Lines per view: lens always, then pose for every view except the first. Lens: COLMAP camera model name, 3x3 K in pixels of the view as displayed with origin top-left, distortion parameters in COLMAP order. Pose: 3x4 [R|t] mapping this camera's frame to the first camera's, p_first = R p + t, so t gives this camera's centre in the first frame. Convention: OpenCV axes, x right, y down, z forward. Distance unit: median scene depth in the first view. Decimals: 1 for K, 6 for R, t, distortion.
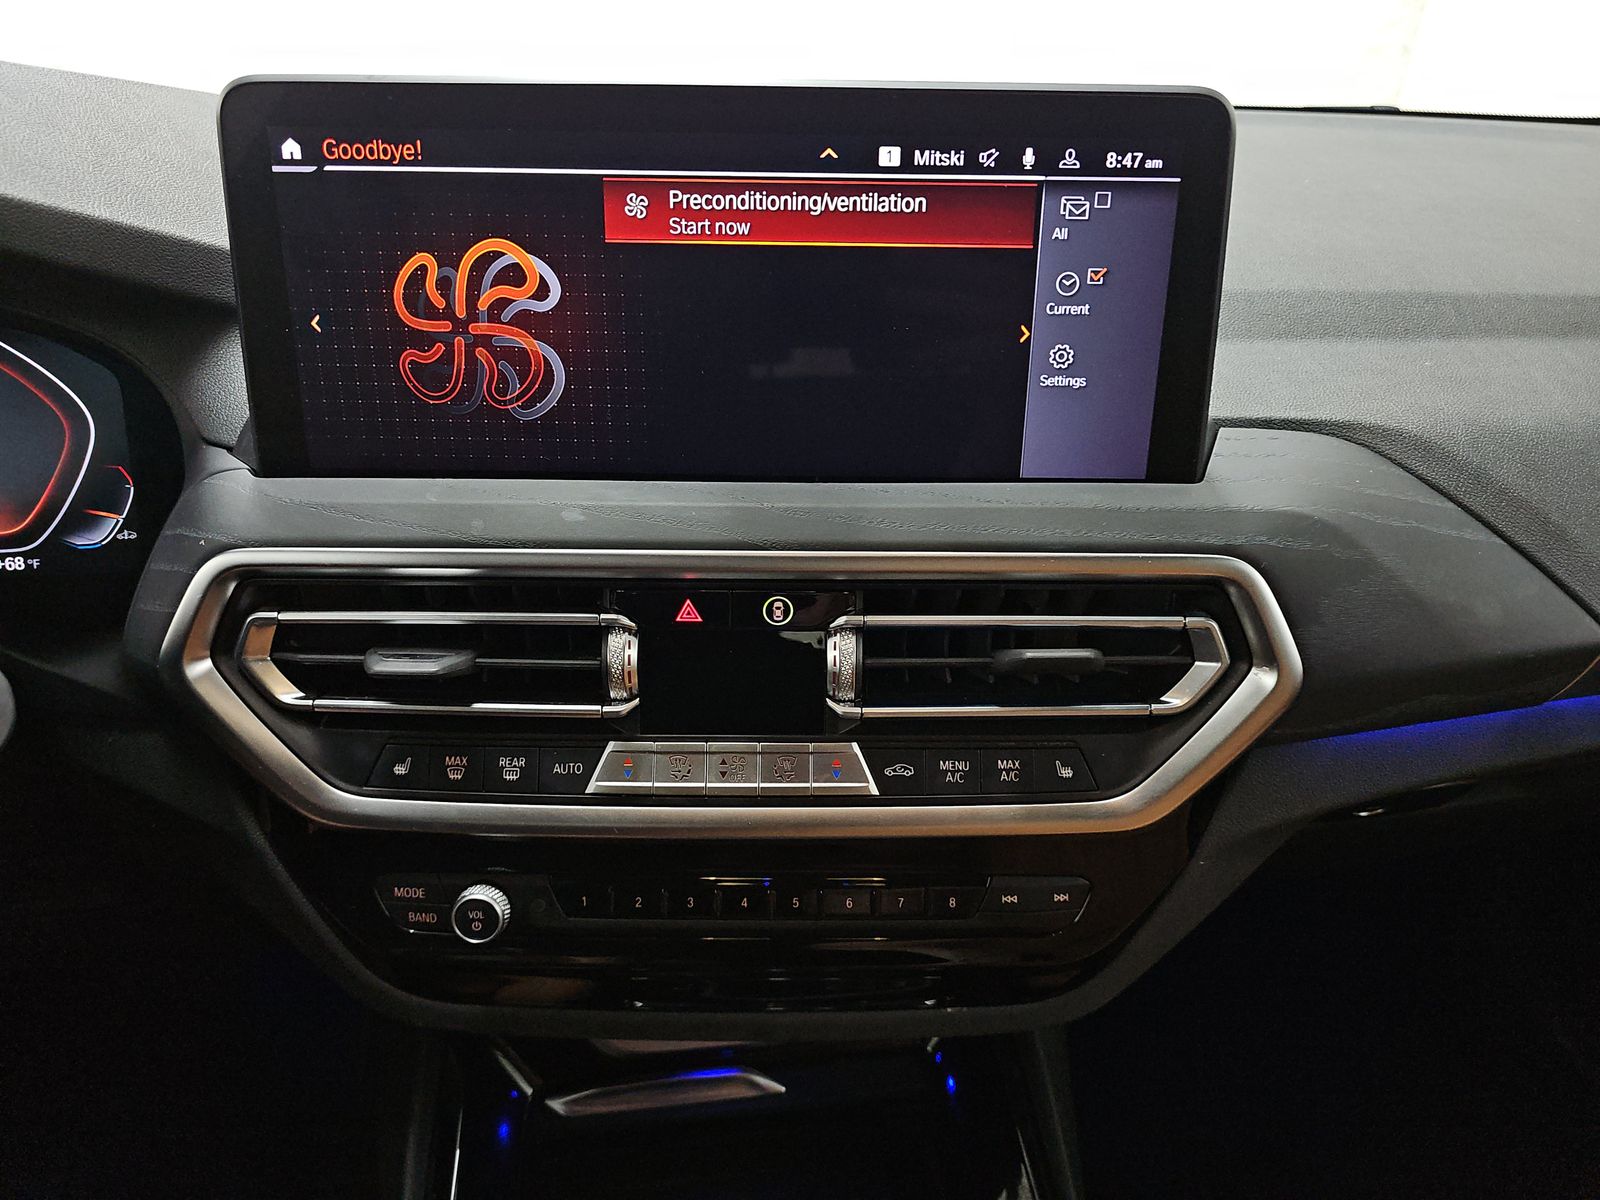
lens RADIAL K [[1058.5, 0, 800.0], [0, 1058.5, 600.0], [0, 0, 1]] dist [0.021821, -0.030202]
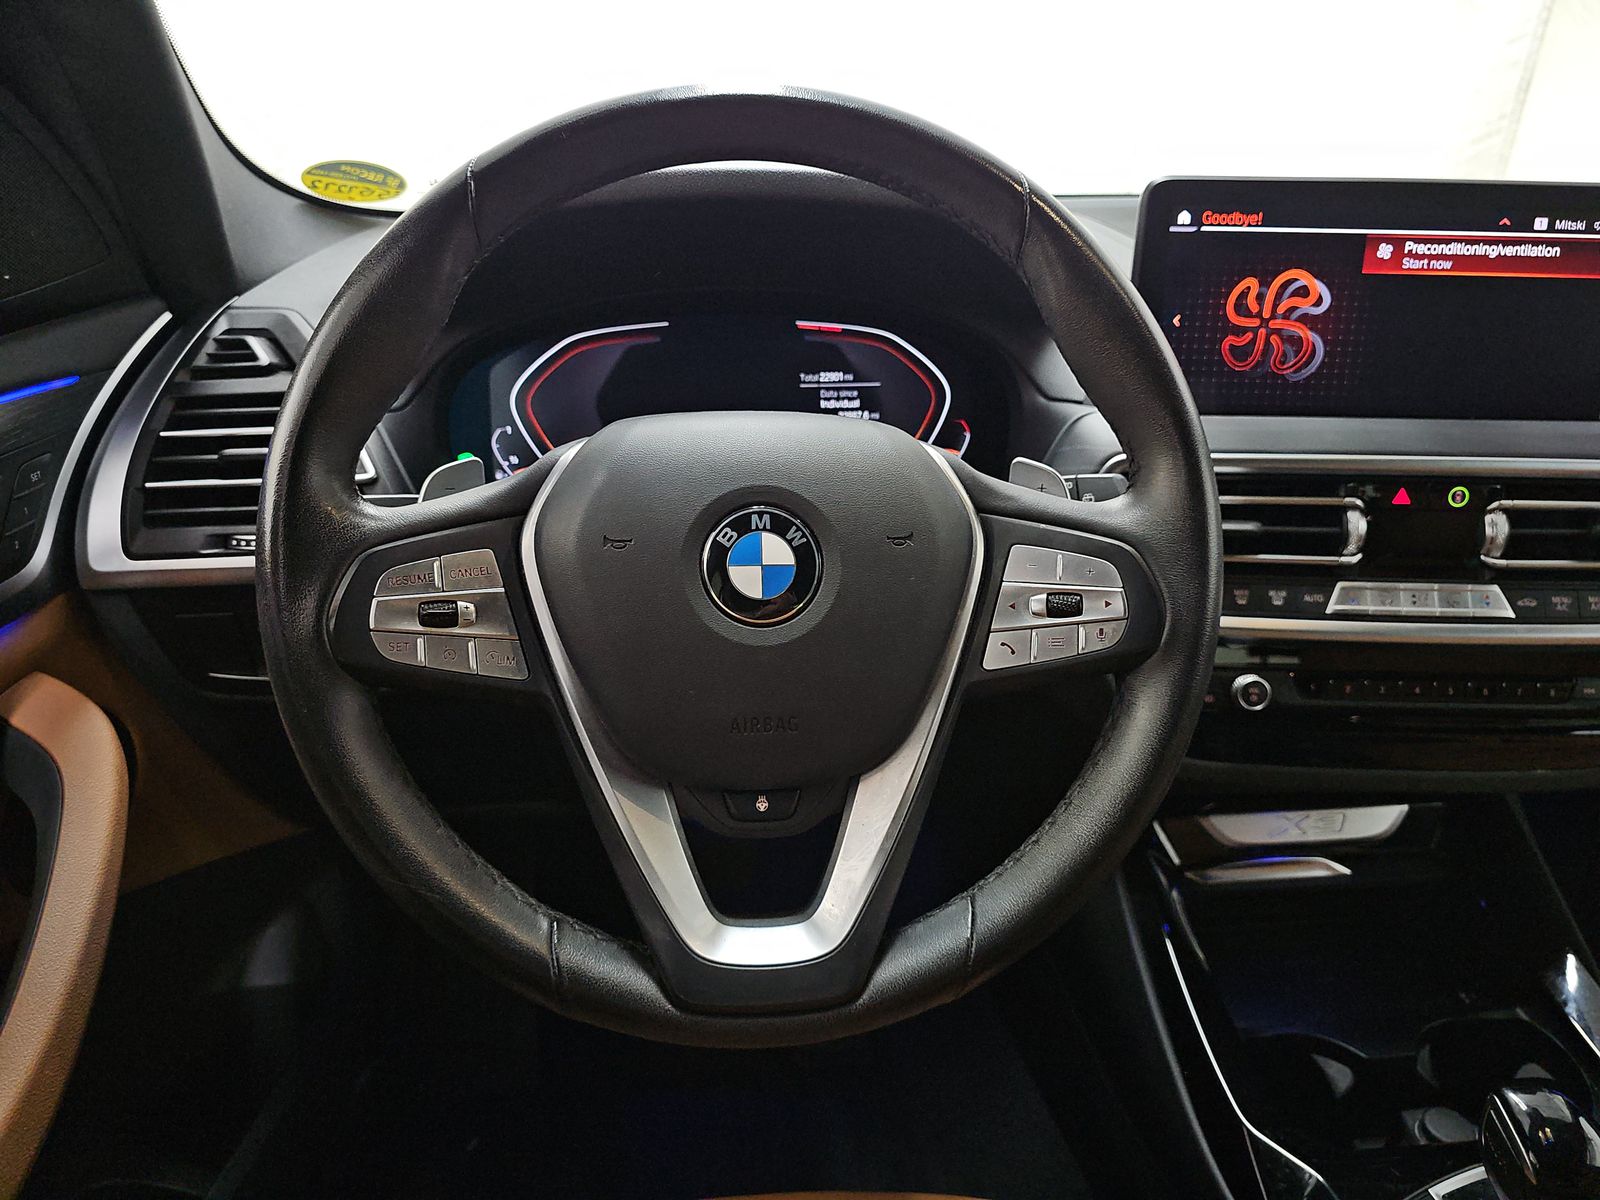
lens RADIAL K [[1058.5, 0, 800.0], [0, 1058.5, 600.0], [0, 0, 1]] dist [0.021821, -0.030202]
pose [[0.999527, 0.013647, -0.027550, -0.989536], [-0.015797, 0.996715, -0.079428, 0.314920], [0.026376, 0.079826, 0.996460, -0.631341]]
